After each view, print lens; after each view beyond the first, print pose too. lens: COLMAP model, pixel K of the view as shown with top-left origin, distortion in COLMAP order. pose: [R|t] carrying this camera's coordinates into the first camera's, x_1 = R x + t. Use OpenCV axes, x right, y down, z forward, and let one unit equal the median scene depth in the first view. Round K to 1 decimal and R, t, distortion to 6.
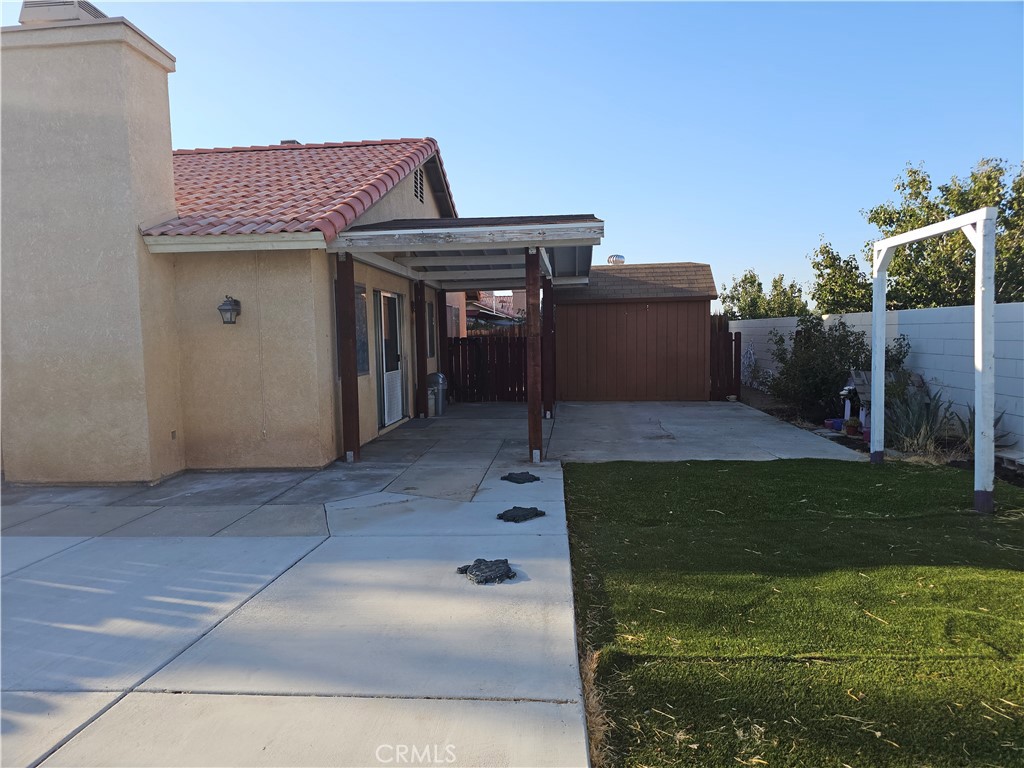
lens RADIAL K [[667.0, 0, 512.0], [0, 667.0, 384.0], [0, 0, 1]] dist [0.066665, -0.068662]
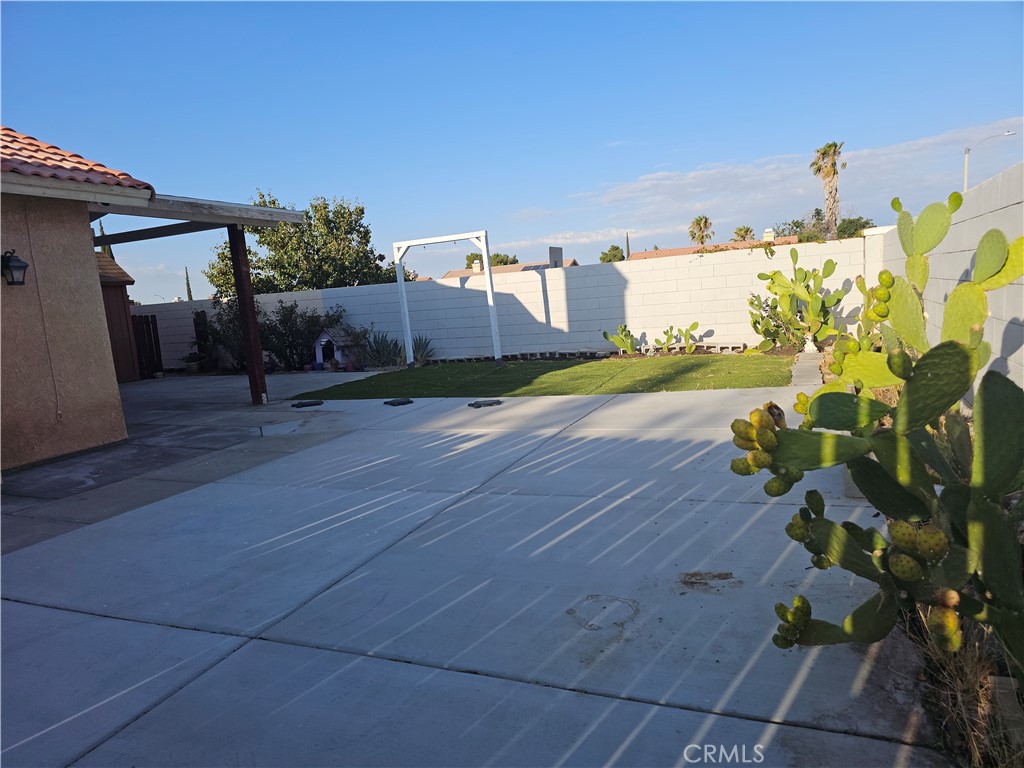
lens RADIAL K [[674.3, 0, 512.0], [0, 674.3, 384.0], [0, 0, 1]] dist [0.070719, -0.066646]
pose [[0.328962, -0.125487, 0.935968, -1.052119], [0.138430, 0.986833, 0.083653, 0.044497], [-0.934142, 0.102047, 0.342002, 0.172362]]
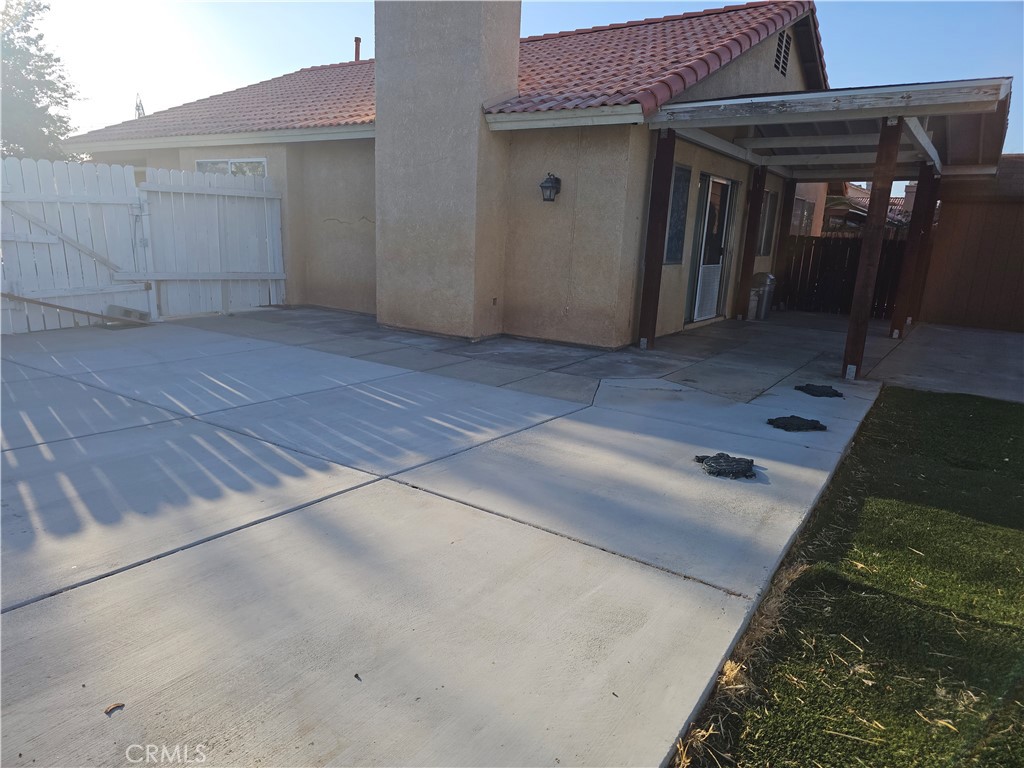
lens RADIAL K [[674.3, 0, 512.0], [0, 674.3, 384.0], [0, 0, 1]] dist [0.070719, -0.066646]
pose [[0.866260, 0.166411, -0.471063, 0.081896], [-0.100152, 0.981597, 0.162591, 0.025925], [0.489451, -0.093668, 0.866985, 0.024091]]
